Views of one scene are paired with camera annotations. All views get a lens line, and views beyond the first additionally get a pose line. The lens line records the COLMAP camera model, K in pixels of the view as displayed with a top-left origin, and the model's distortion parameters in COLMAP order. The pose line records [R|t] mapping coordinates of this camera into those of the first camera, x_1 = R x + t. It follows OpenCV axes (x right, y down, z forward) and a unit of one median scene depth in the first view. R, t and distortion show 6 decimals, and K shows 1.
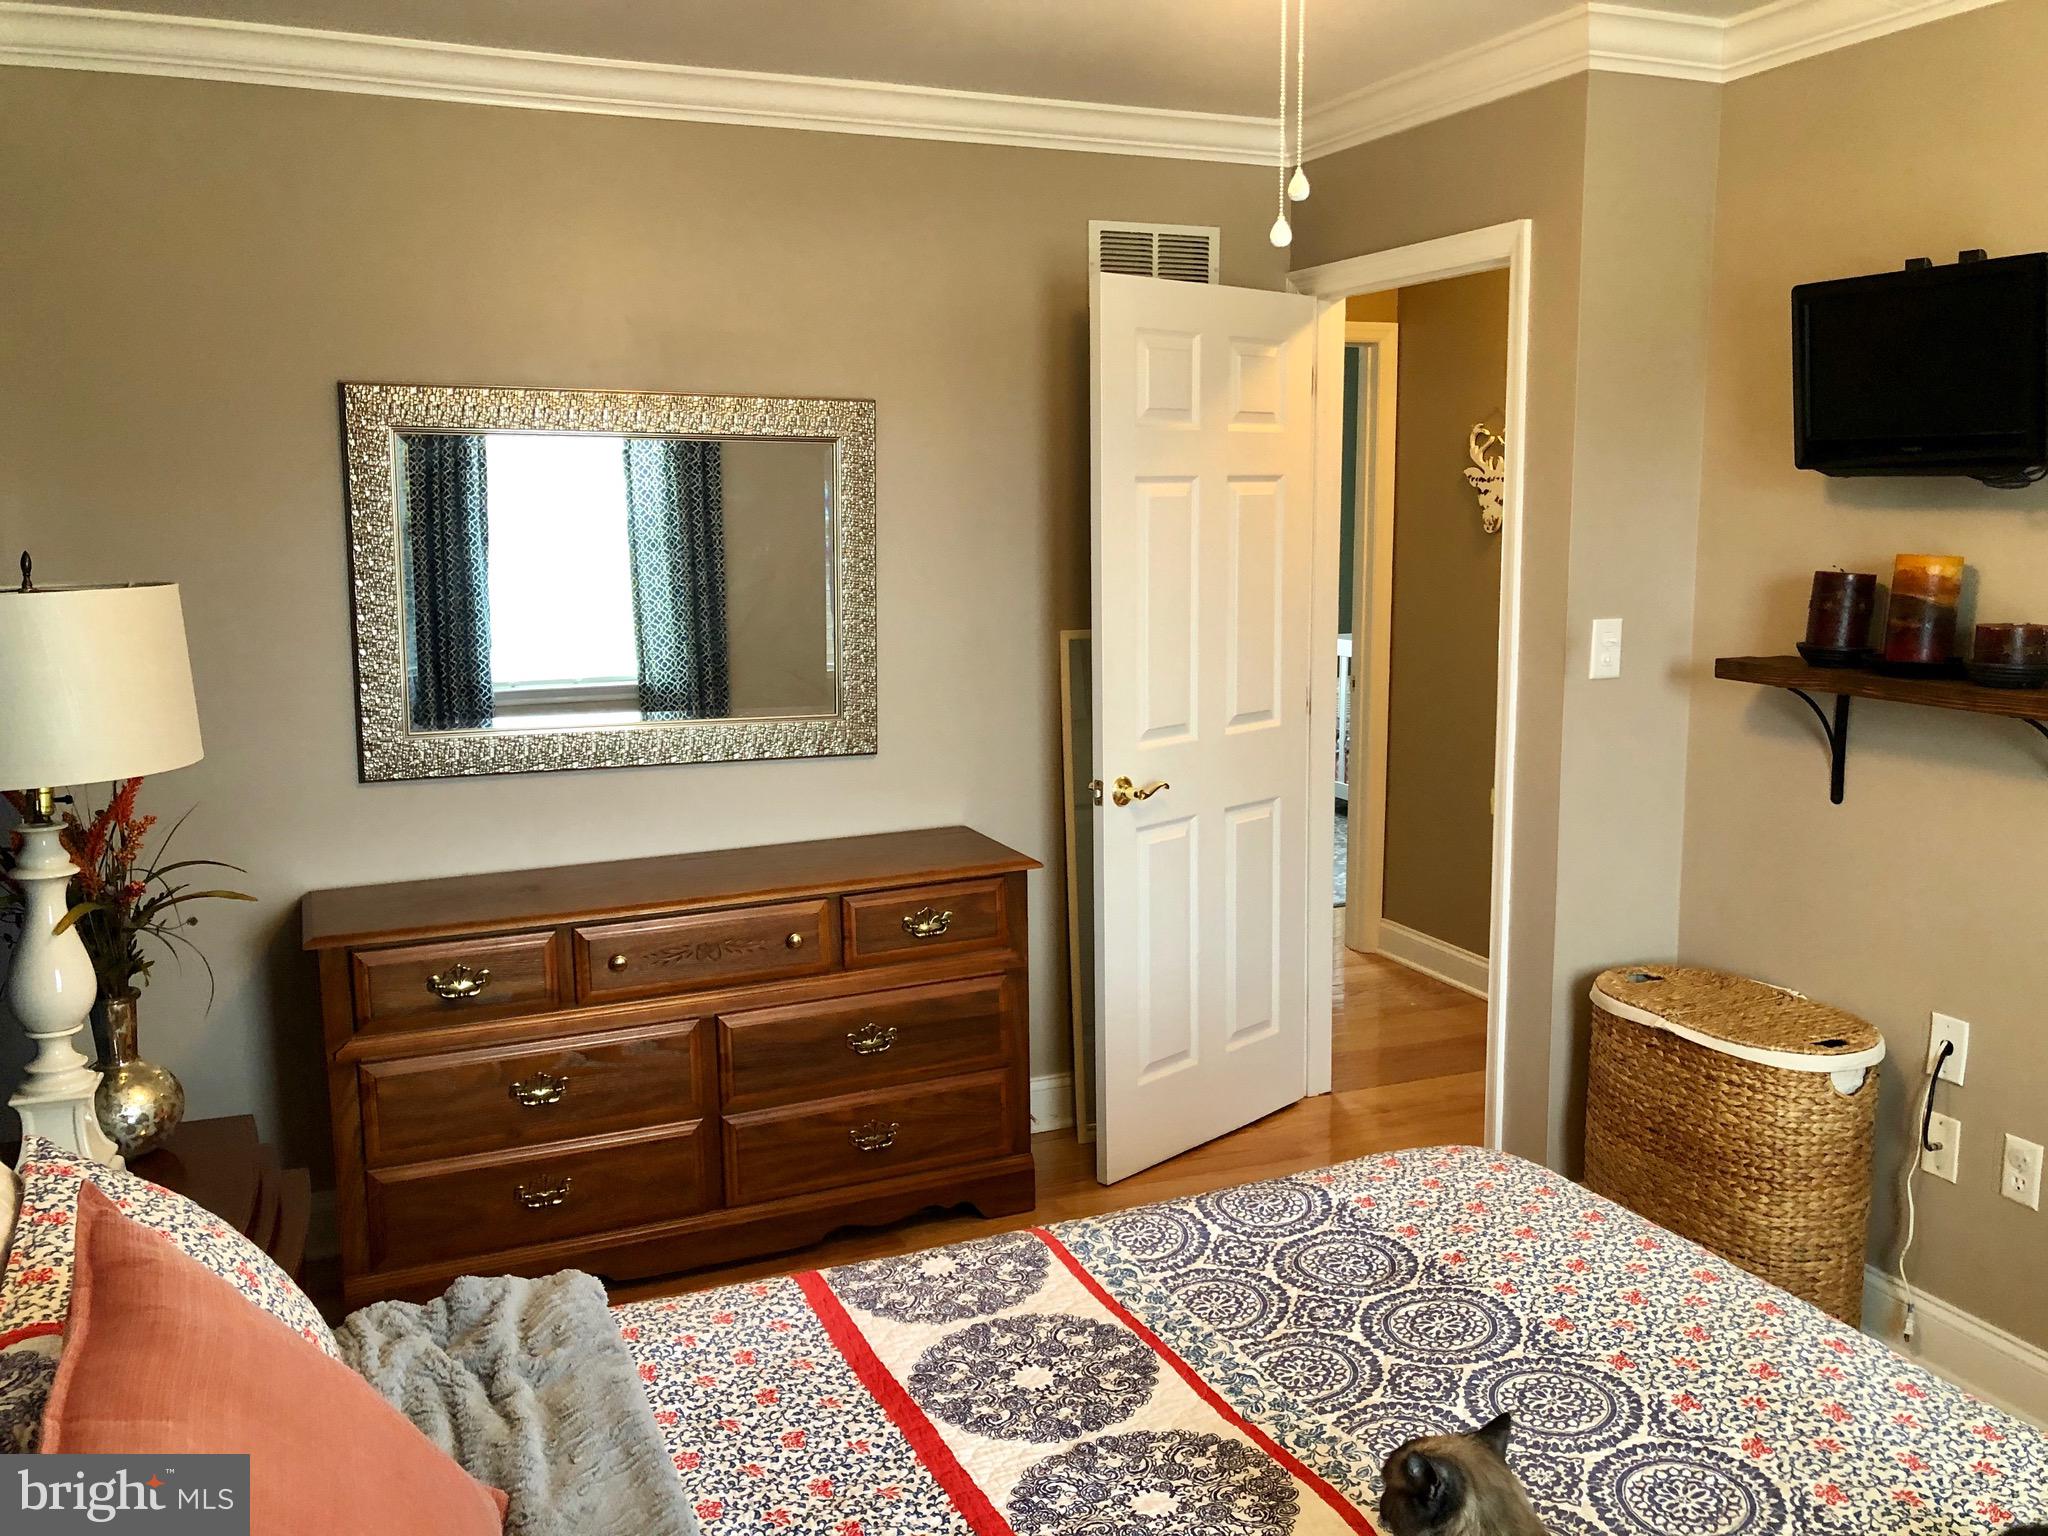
lens RADIAL K [[1655.6, 0, 1024.0], [0, 1655.6, 768.0], [0, 0, 1]] dist [-0.024525, 0.060228]
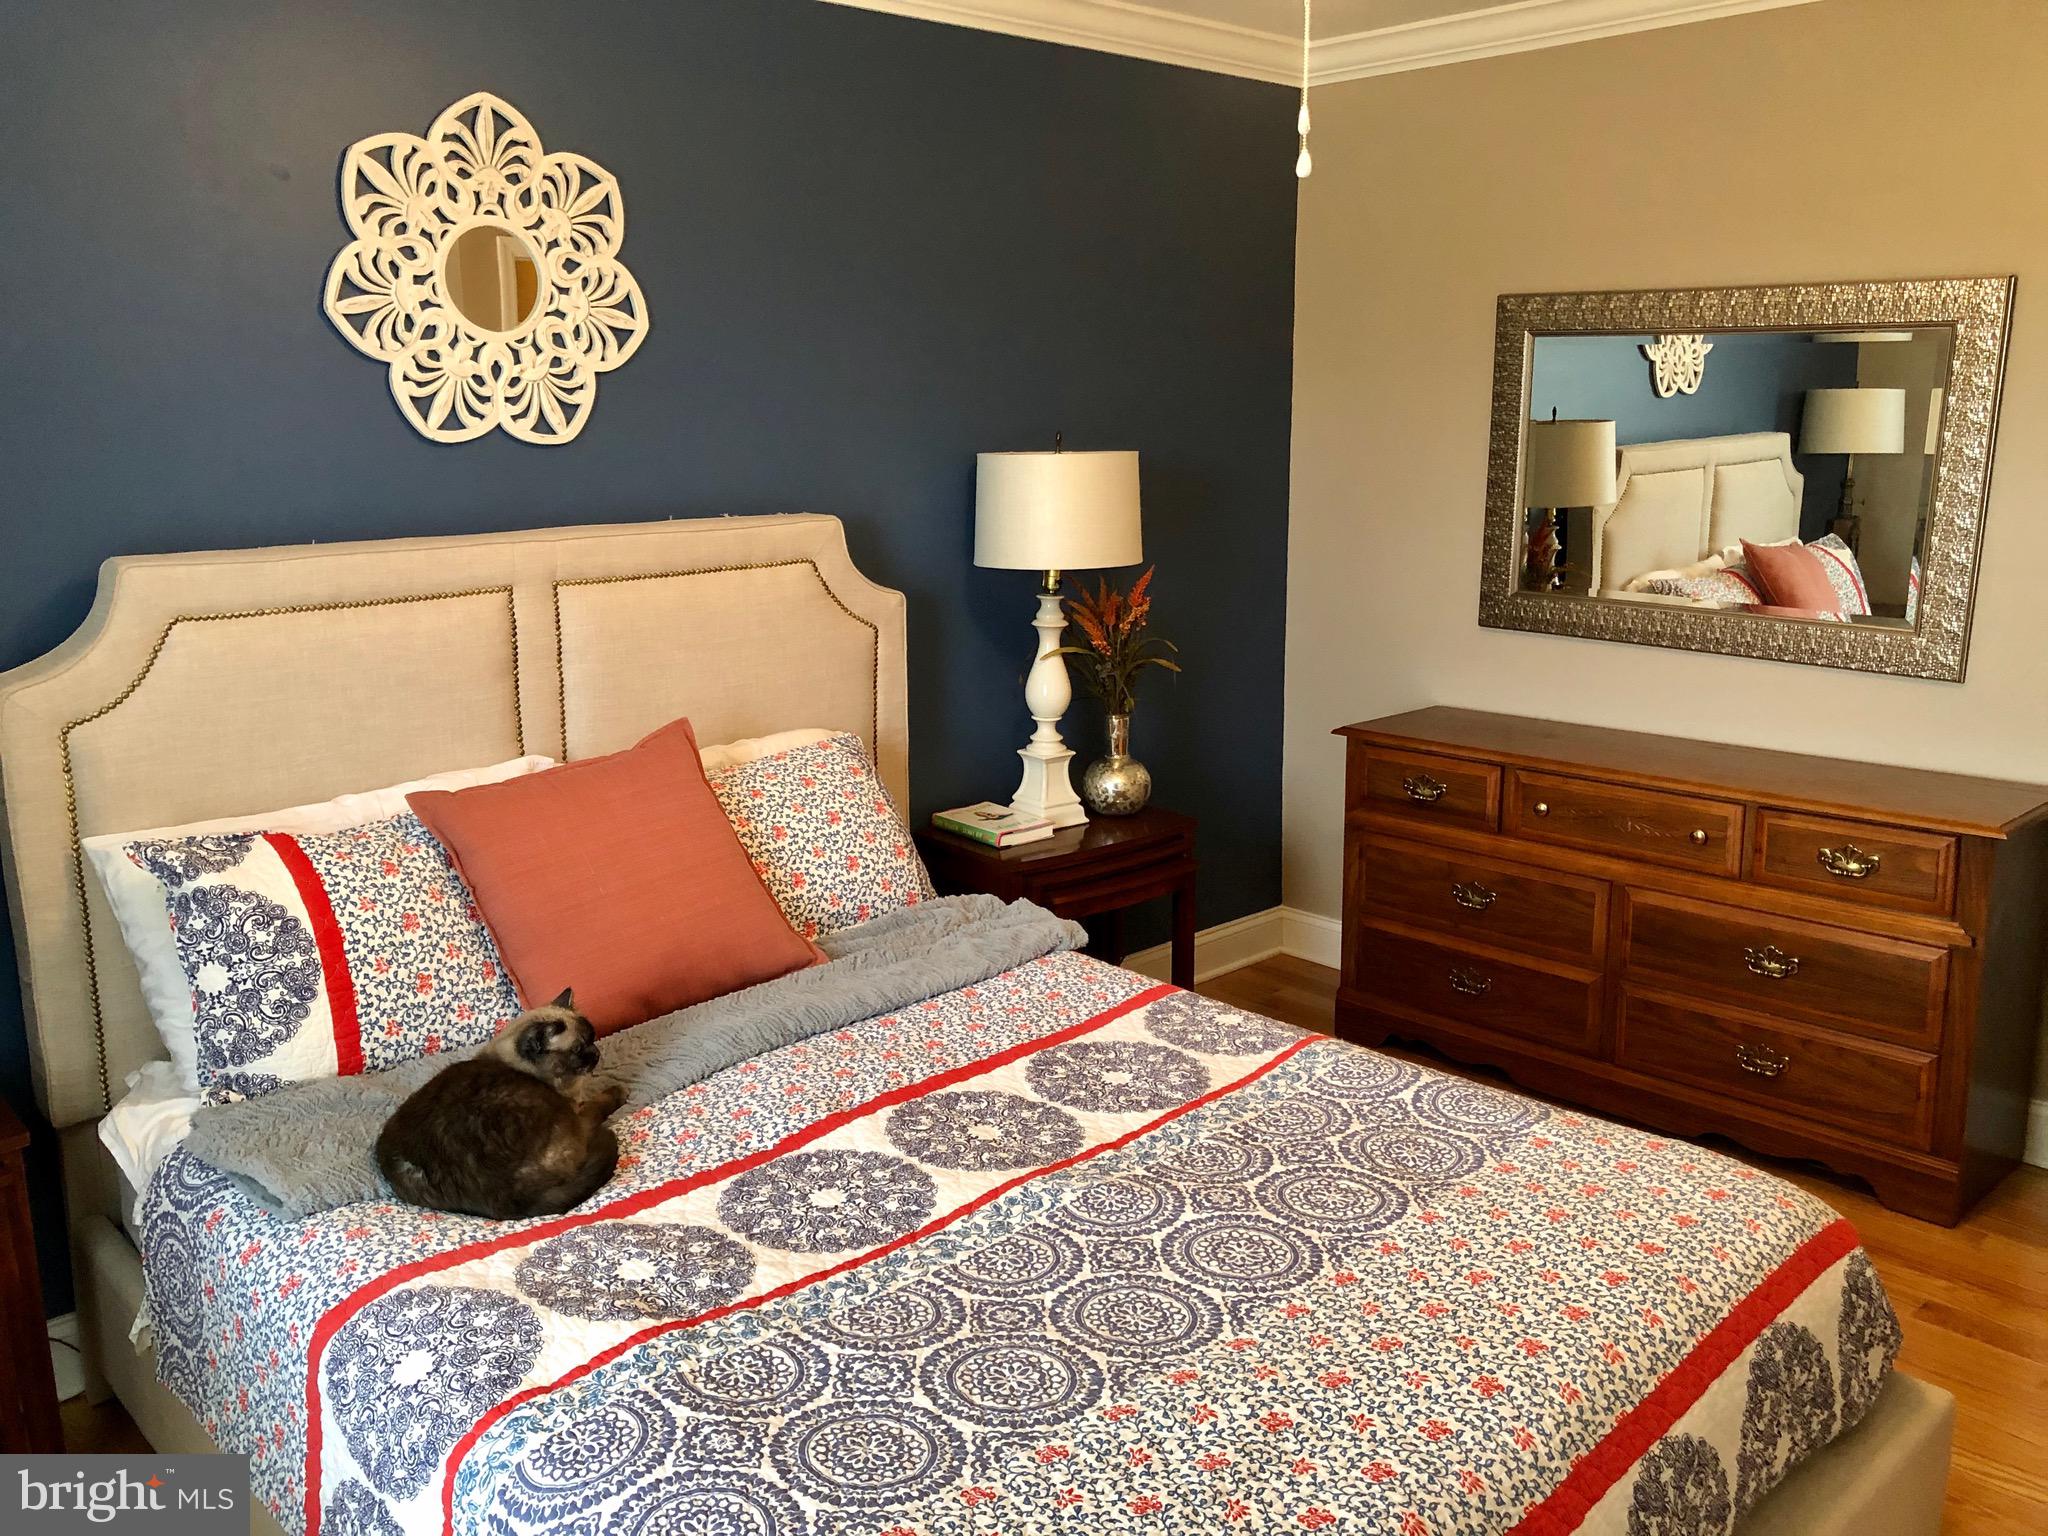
lens RADIAL K [[1655.6, 0, 1024.0], [0, 1655.6, 768.0], [0, 0, 1]] dist [-0.024525, 0.060228]
pose [[0.357578, 0.217465, -0.908211, 0.985919], [-0.144667, 0.973669, 0.176181, -0.088684], [0.922610, 0.068389, 0.379623, 0.343708]]
